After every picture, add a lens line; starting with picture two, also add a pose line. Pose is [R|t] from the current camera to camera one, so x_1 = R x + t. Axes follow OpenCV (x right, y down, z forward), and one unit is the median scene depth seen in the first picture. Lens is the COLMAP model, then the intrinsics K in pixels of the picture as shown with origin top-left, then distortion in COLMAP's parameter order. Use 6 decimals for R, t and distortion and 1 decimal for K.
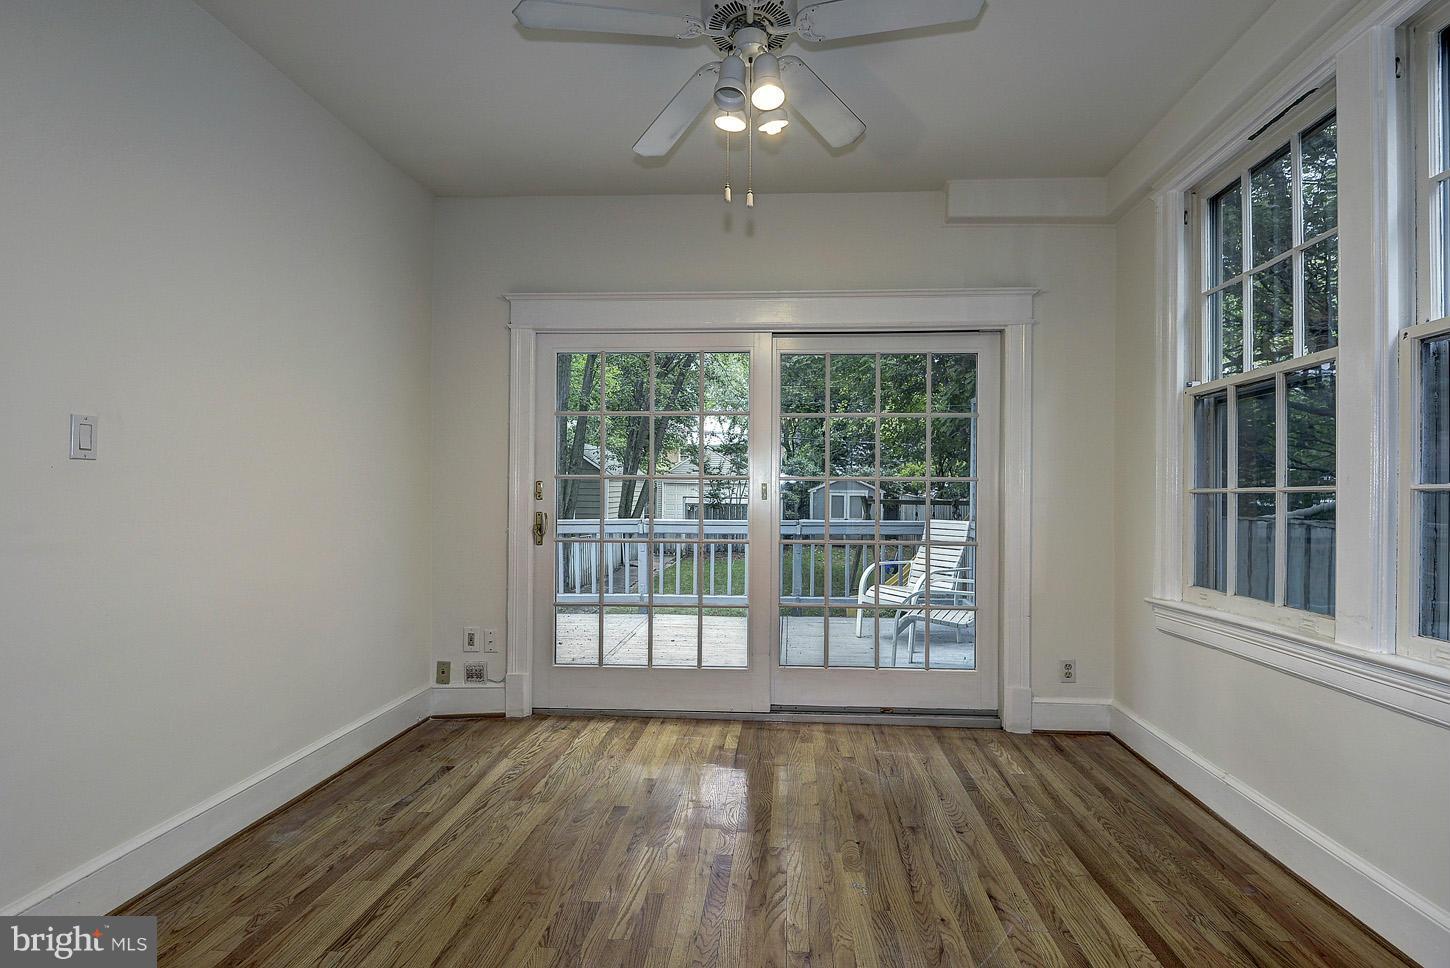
lens RADIAL K [[699.6, 0, 739.2], [0, 699.6, 488.2], [0, 0, 1]] dist [0.005666, -0.001753]
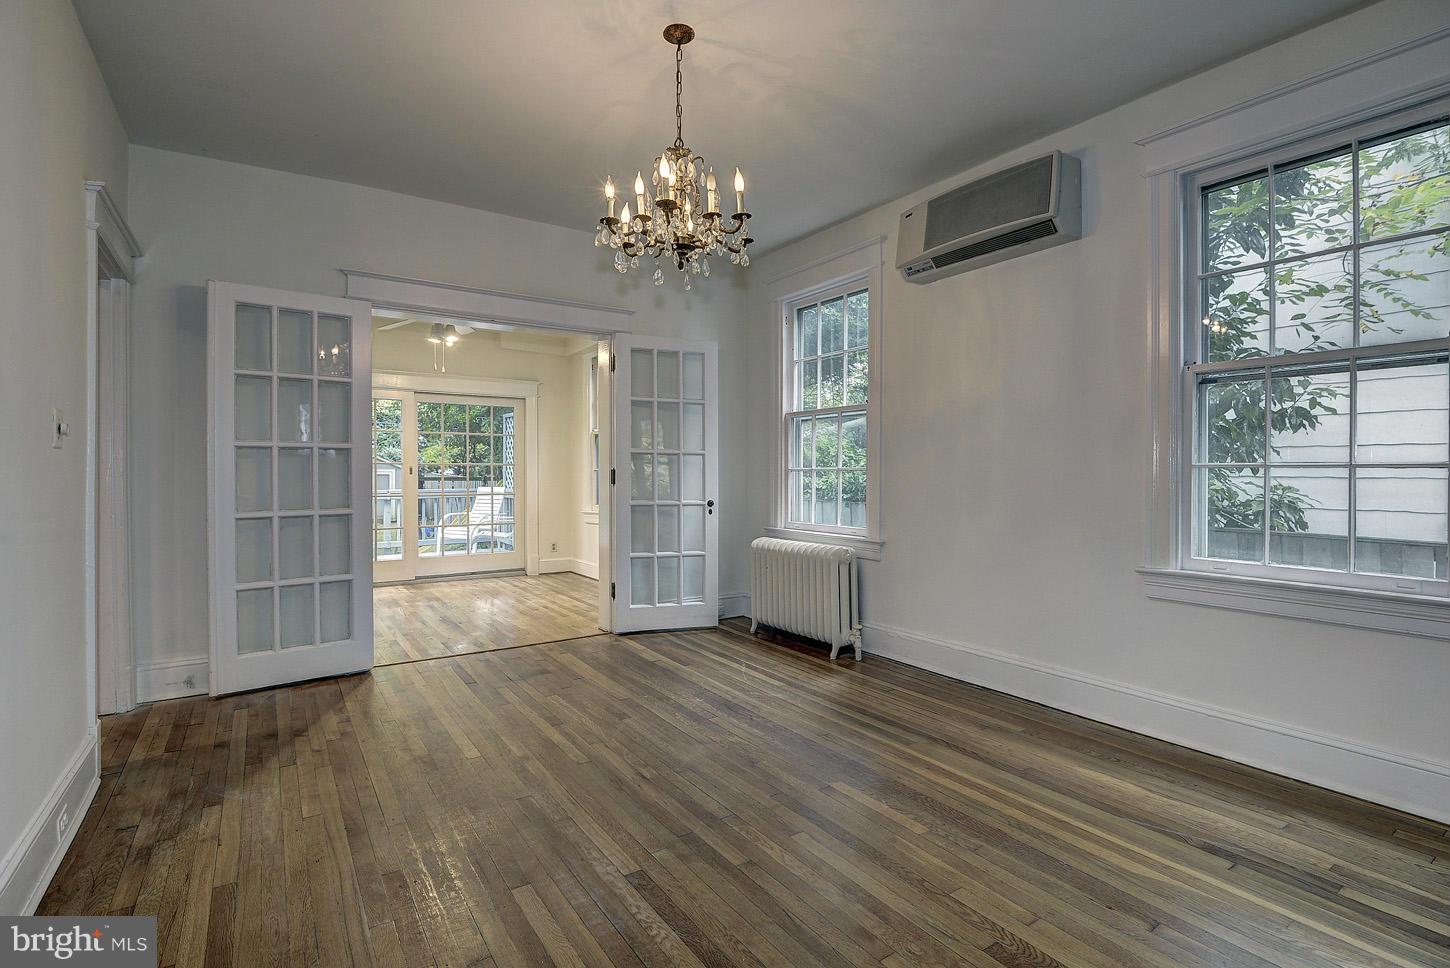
lens RADIAL K [[699.6, 0, 731.0], [0, 699.6, 491.6], [0, 0, 1]] dist [0.005666, -0.001753]
pose [[0.790016, -0.022976, 0.612656, -0.474329], [0.001615, 0.999372, 0.035397, -0.003576], [-0.613084, -0.026975, 0.789557, -1.163476]]
